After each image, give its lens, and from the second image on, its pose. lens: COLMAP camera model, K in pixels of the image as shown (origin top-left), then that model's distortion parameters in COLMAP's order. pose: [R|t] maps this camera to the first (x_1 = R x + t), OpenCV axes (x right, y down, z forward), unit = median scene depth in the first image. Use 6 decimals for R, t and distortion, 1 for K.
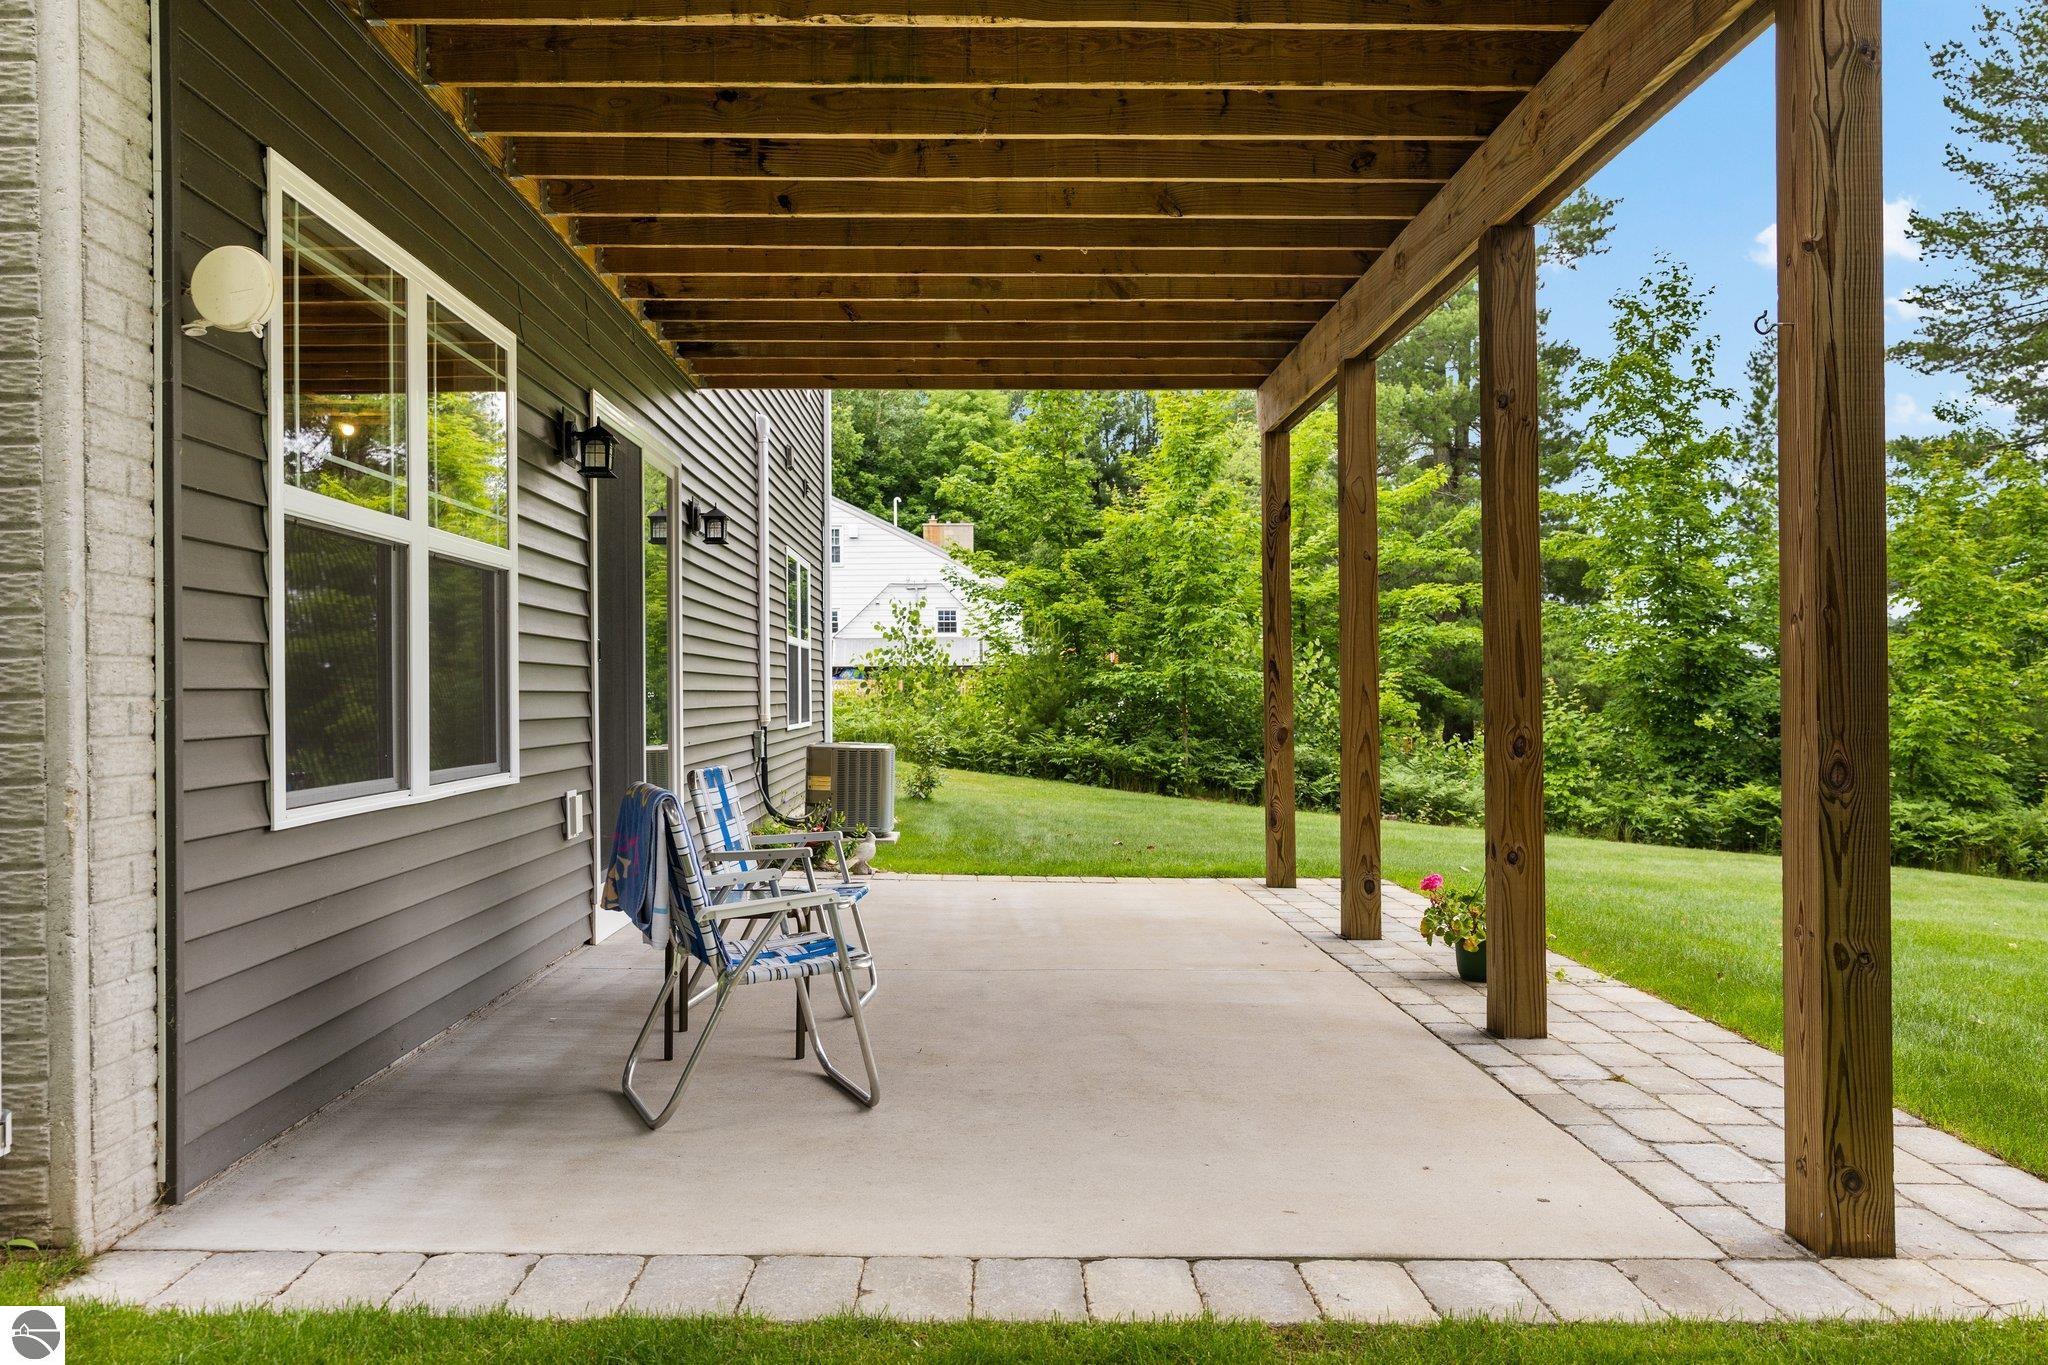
lens RADIAL K [[1551.3, 0, 1020.2], [0, 1551.3, 686.6], [0, 0, 1]] dist [0.007198, 0.004324]
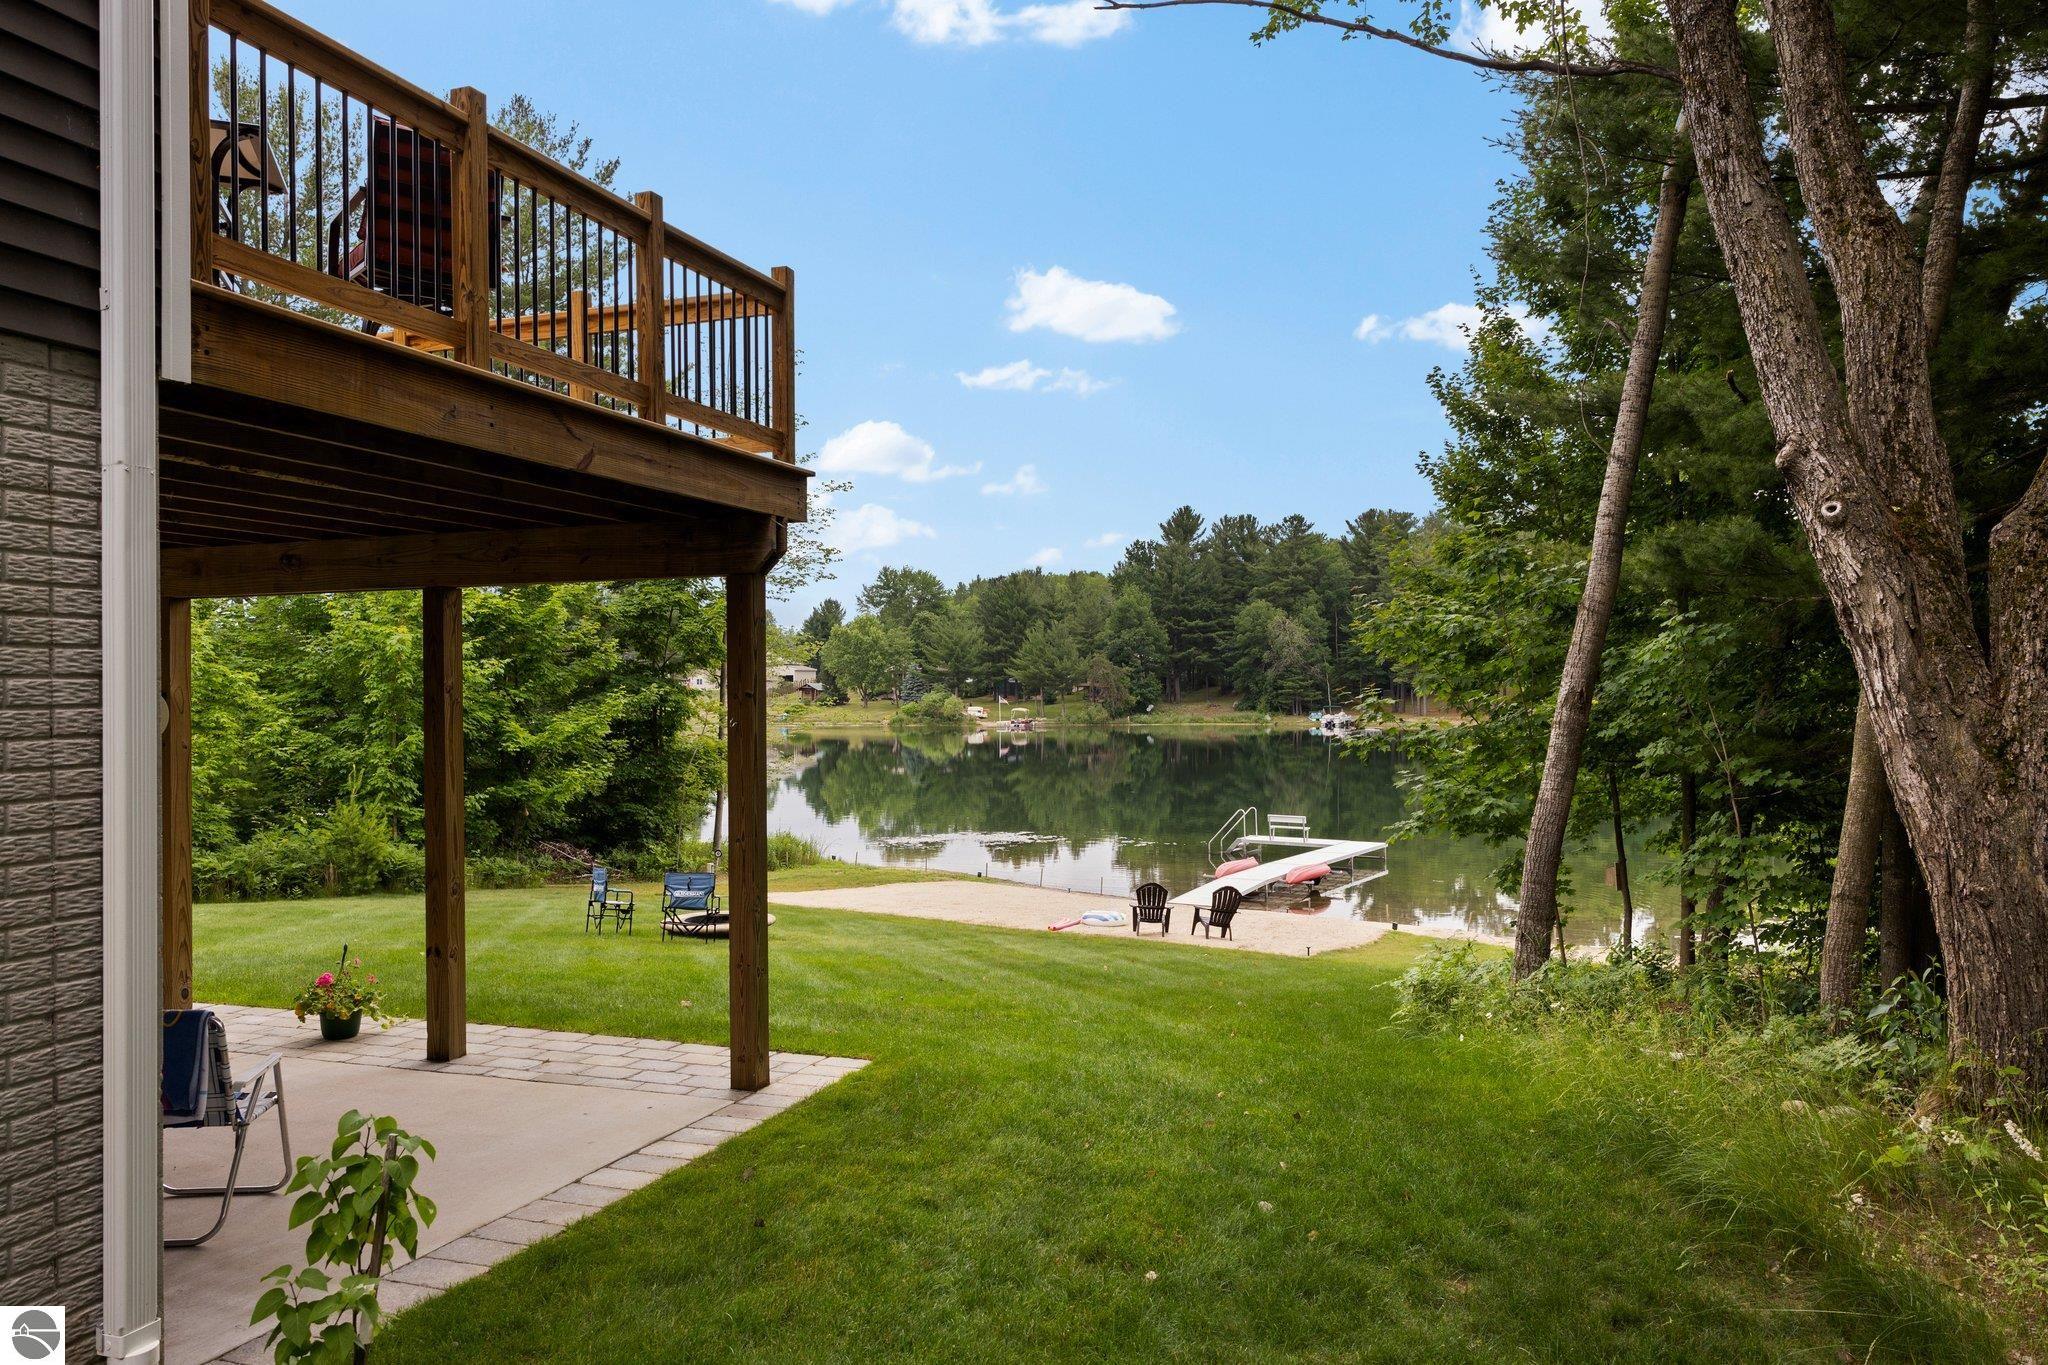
lens RADIAL K [[1359.4, 0, 1022.8], [0, 1359.4, 688.3], [0, 0, 1]] dist [-0.004278, 0.005454]
pose [[0.380302, 0.012780, 0.924774, -1.352058], [0.007354, 0.999831, -0.016842, -0.247959], [-0.924833, 0.013205, 0.380144, -0.257938]]
